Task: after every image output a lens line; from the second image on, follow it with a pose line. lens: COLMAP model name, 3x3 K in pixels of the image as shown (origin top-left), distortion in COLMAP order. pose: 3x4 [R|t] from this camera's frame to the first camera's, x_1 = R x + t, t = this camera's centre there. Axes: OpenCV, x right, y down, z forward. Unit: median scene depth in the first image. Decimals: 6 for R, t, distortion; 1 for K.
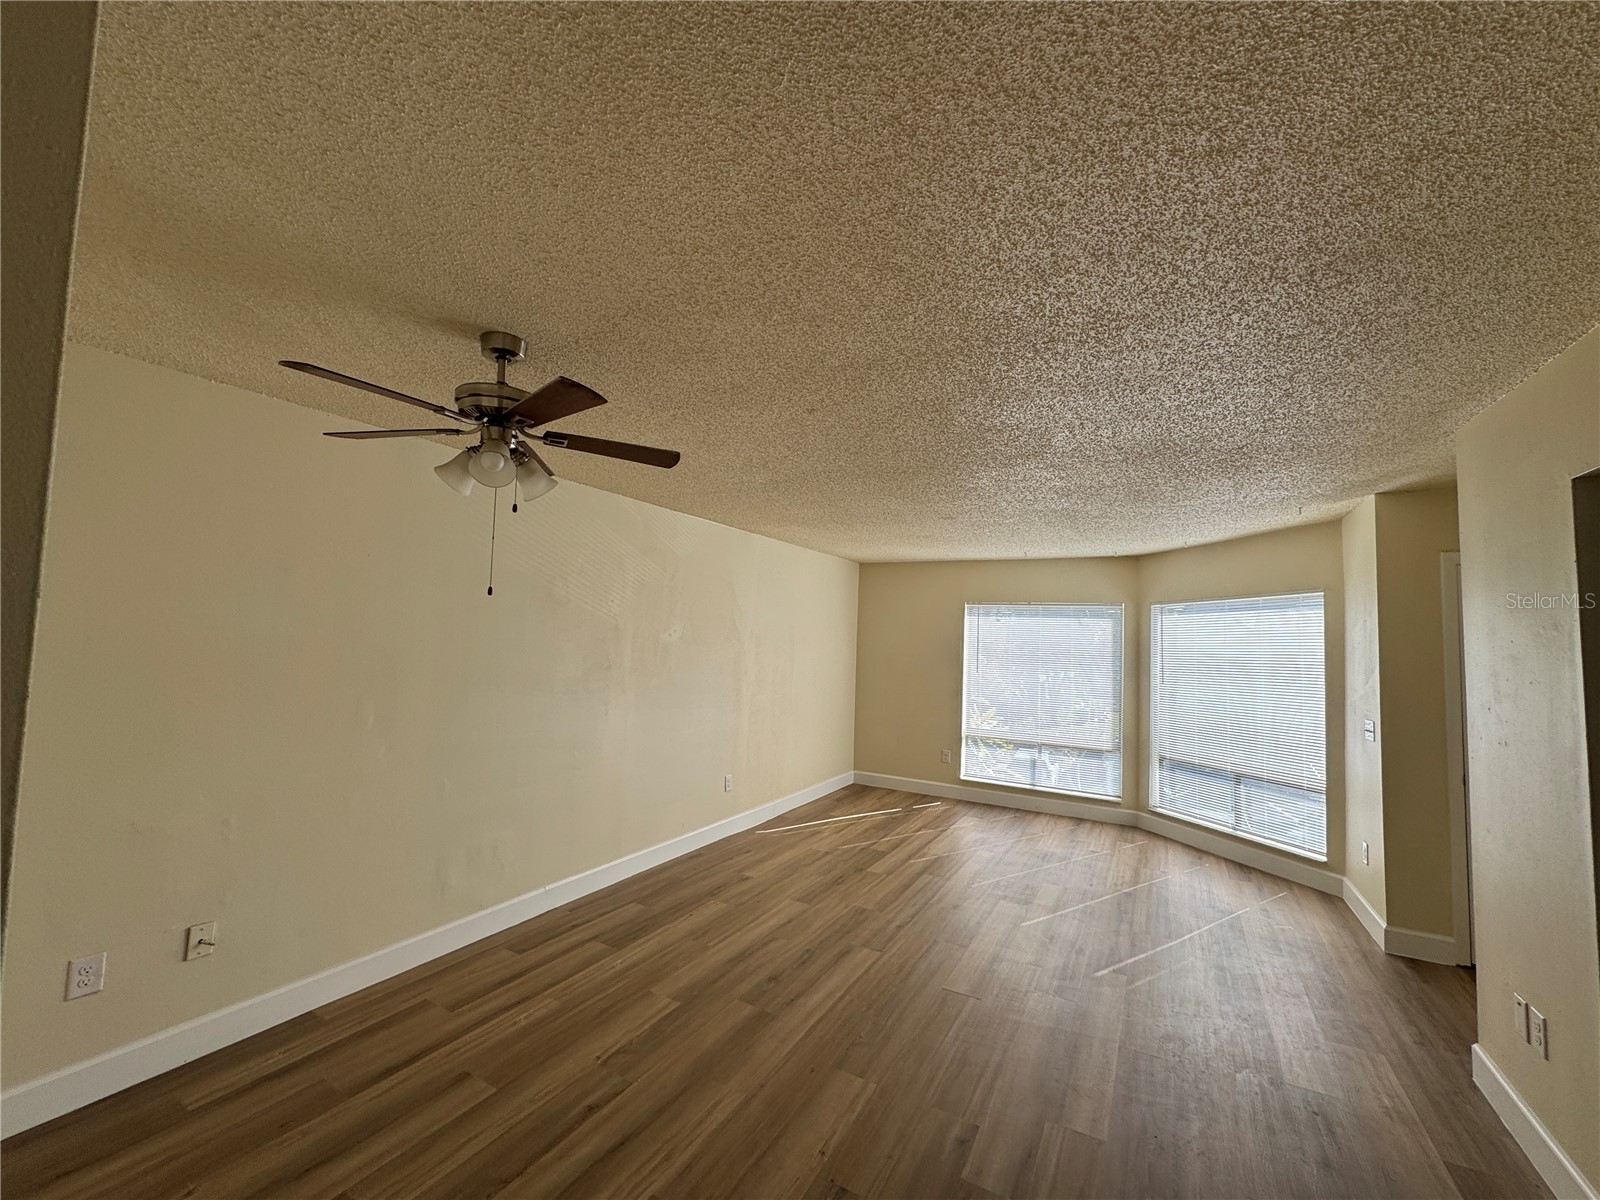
lens RADIAL K [[638.9, 0, 797.8], [0, 638.9, 601.5], [0, 0, 1]] dist [-0.002841, 0.000071]
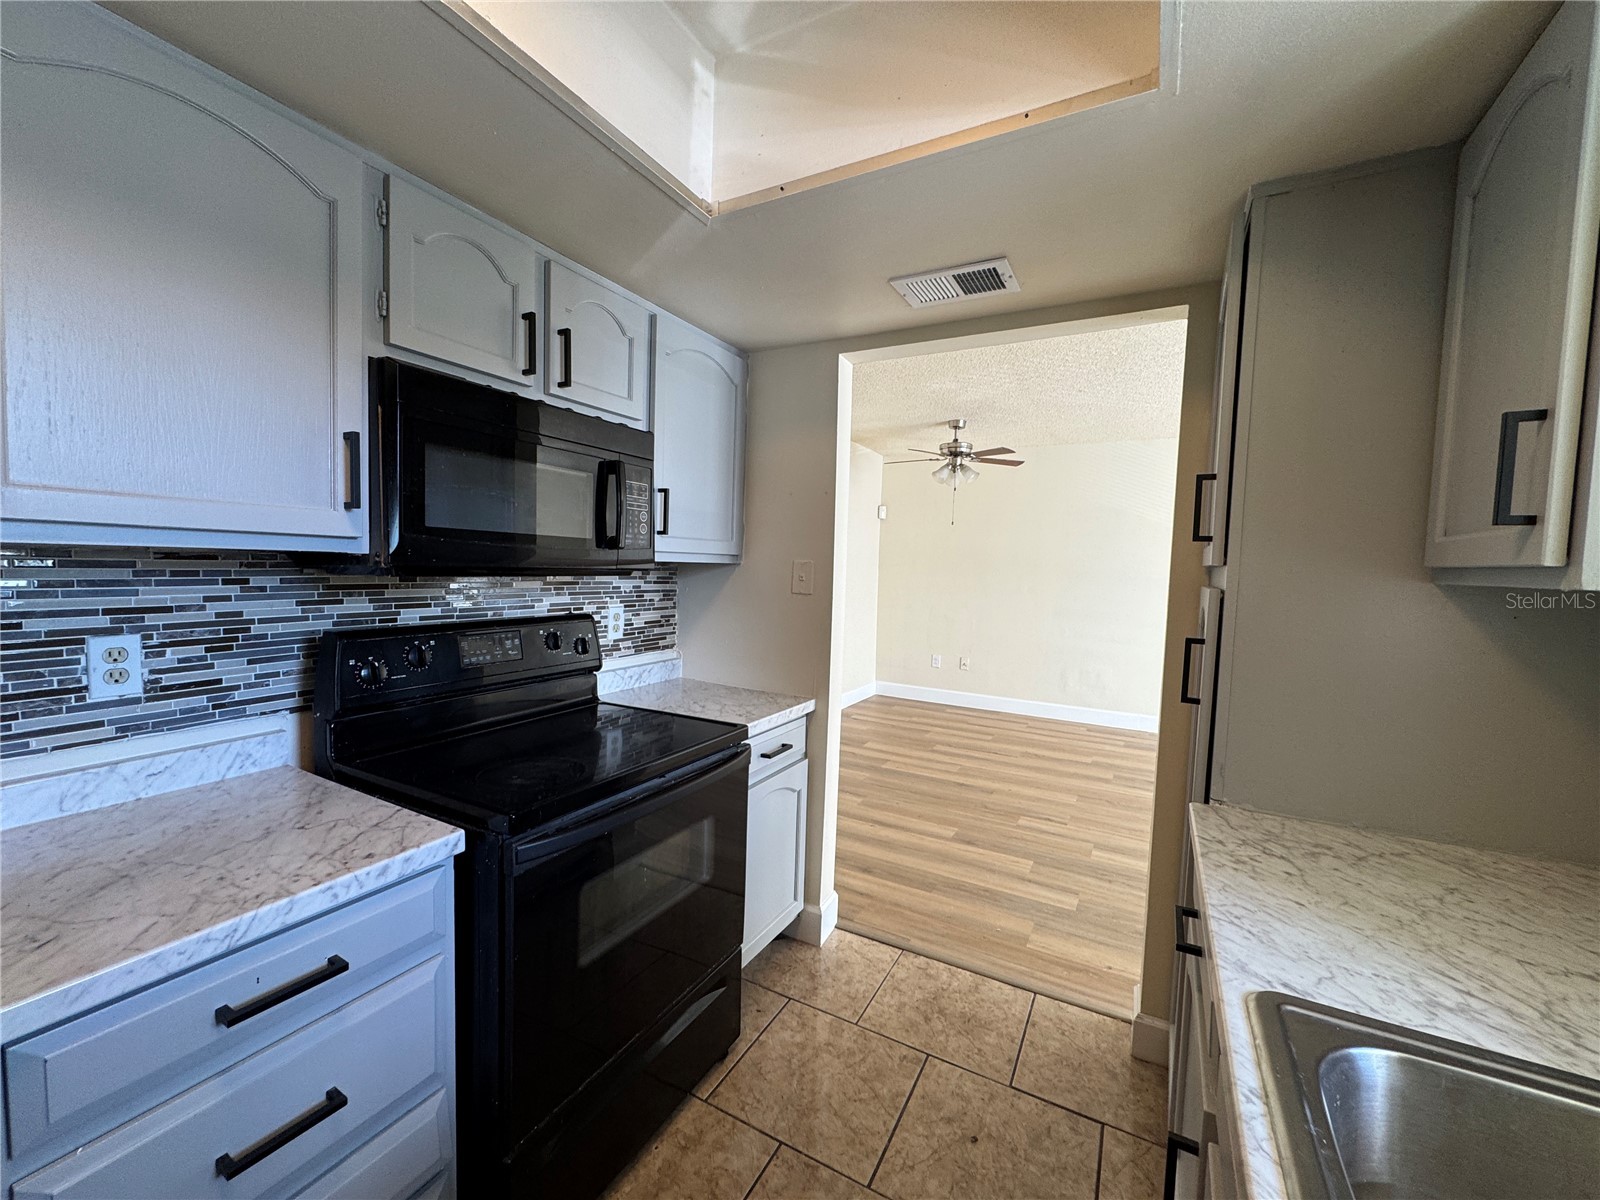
lens RADIAL K [[638.9, 0, 797.8], [0, 638.9, 601.5], [0, 0, 1]] dist [-0.002841, 0.000071]
pose [[0.022000, 0.040181, -0.998950, 0.966484], [0.029849, 0.998720, 0.040829, 0.081750], [0.999312, -0.030716, 0.020772, 0.149104]]
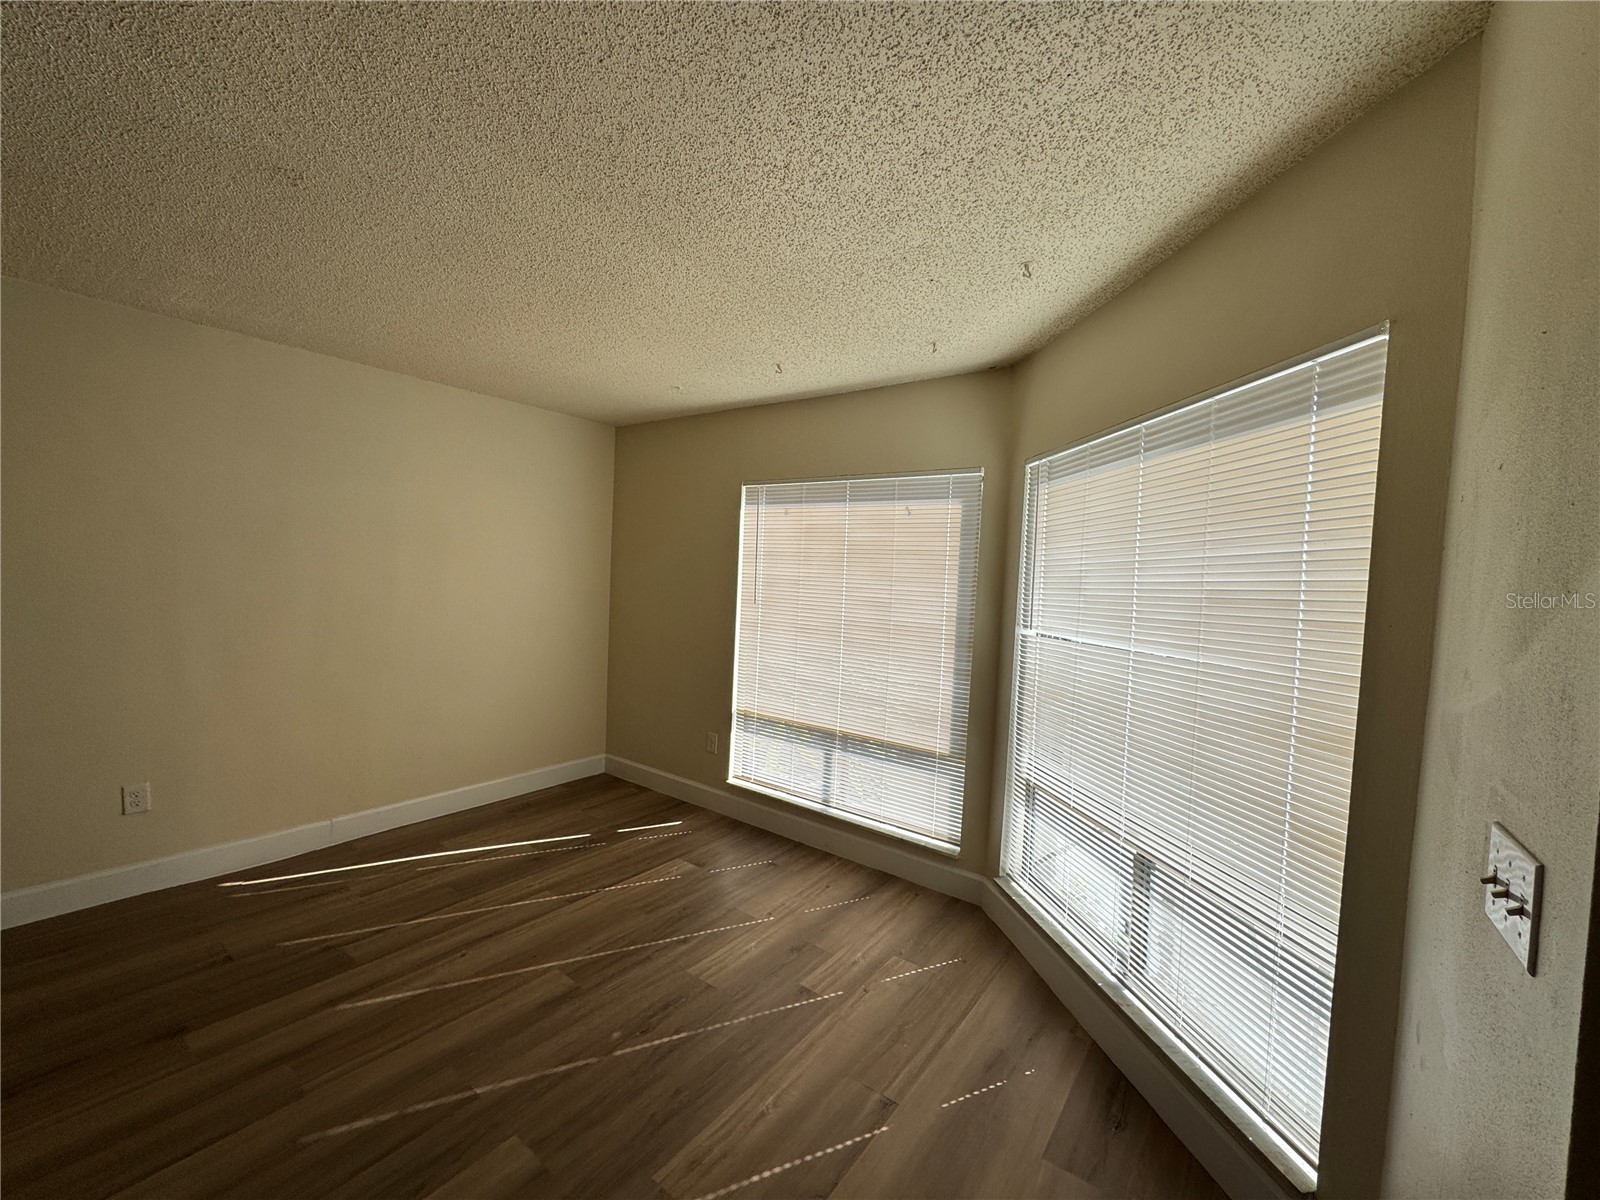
lens RADIAL K [[638.9, 0, 797.8], [0, 638.9, 601.5], [0, 0, 1]] dist [-0.002841, 0.000071]
pose [[0.992093, 0.011347, -0.124993, 0.630634], [0.000372, 0.995635, 0.093334, 0.089811], [0.125506, -0.092643, 0.987758, 0.706293]]
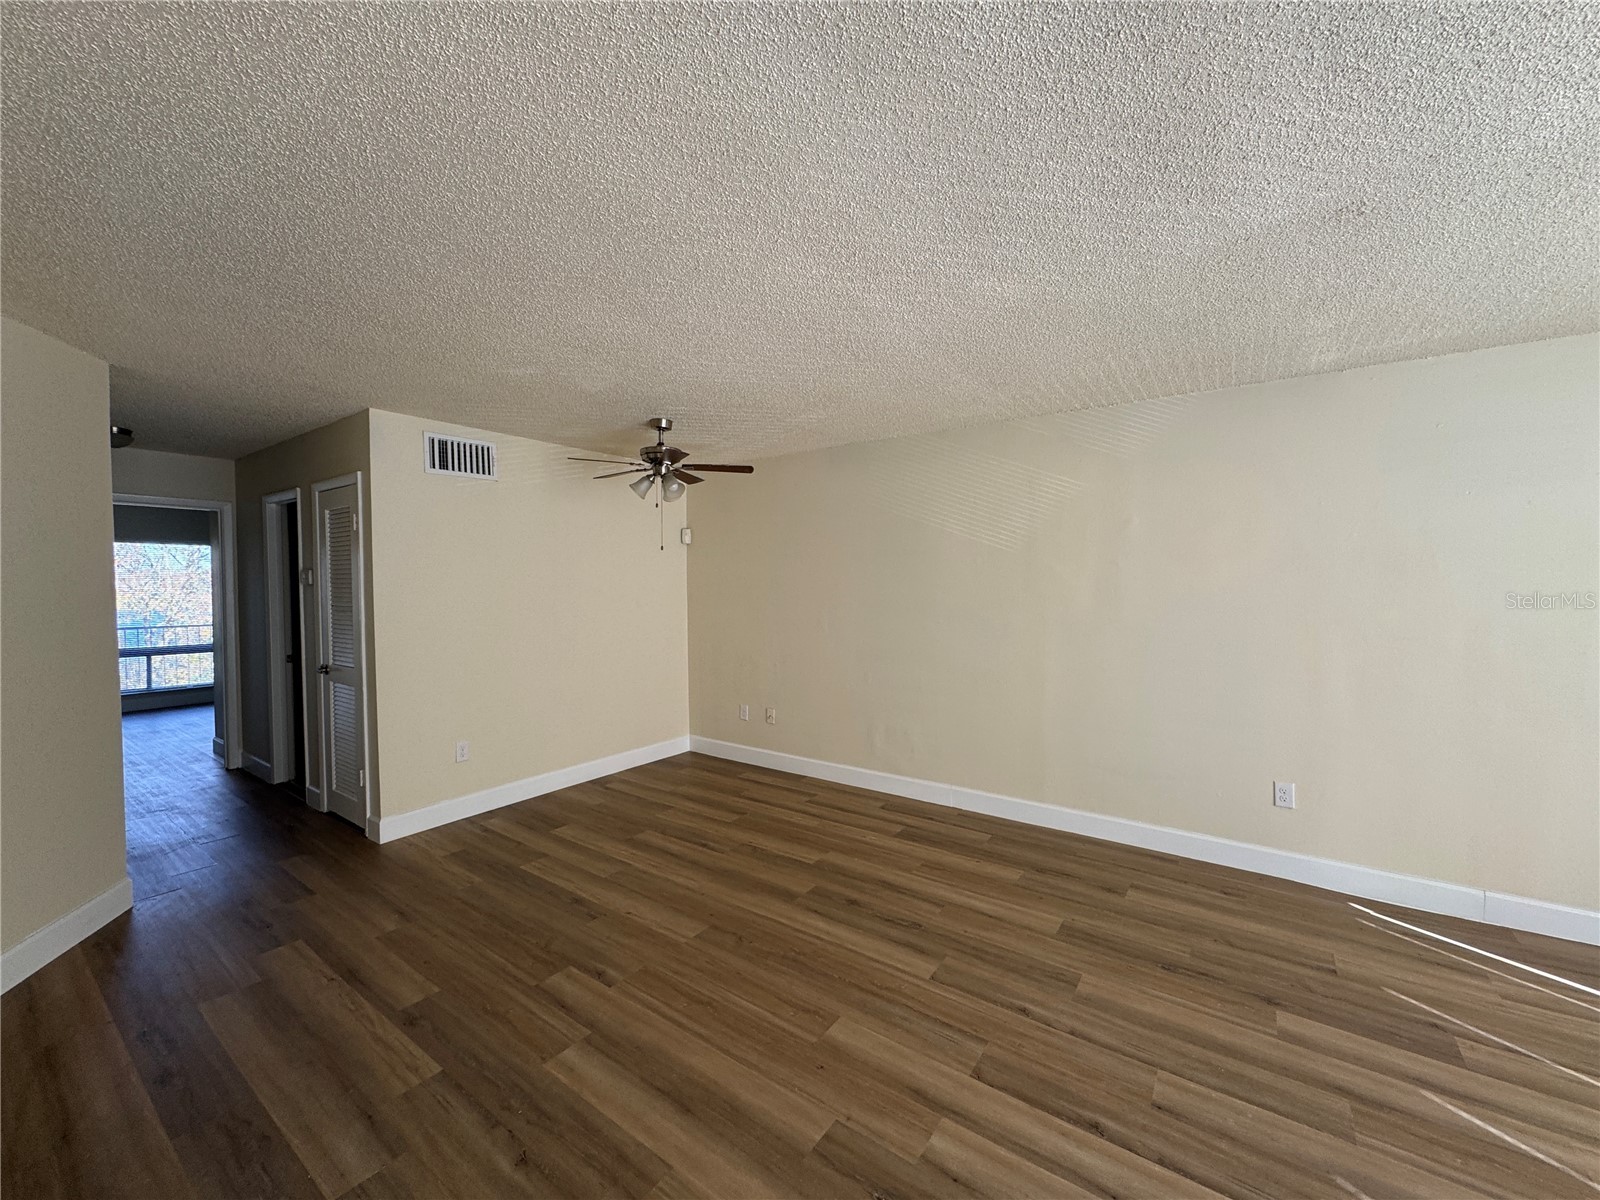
lens RADIAL K [[638.9, 0, 797.8], [0, 638.9, 601.5], [0, 0, 1]] dist [-0.002841, 0.000071]
pose [[-0.097033, 0.003644, -0.995274, 0.698951], [0.059142, 0.998247, -0.002111, 0.086257], [0.993522, -0.059068, -0.097079, 0.755342]]
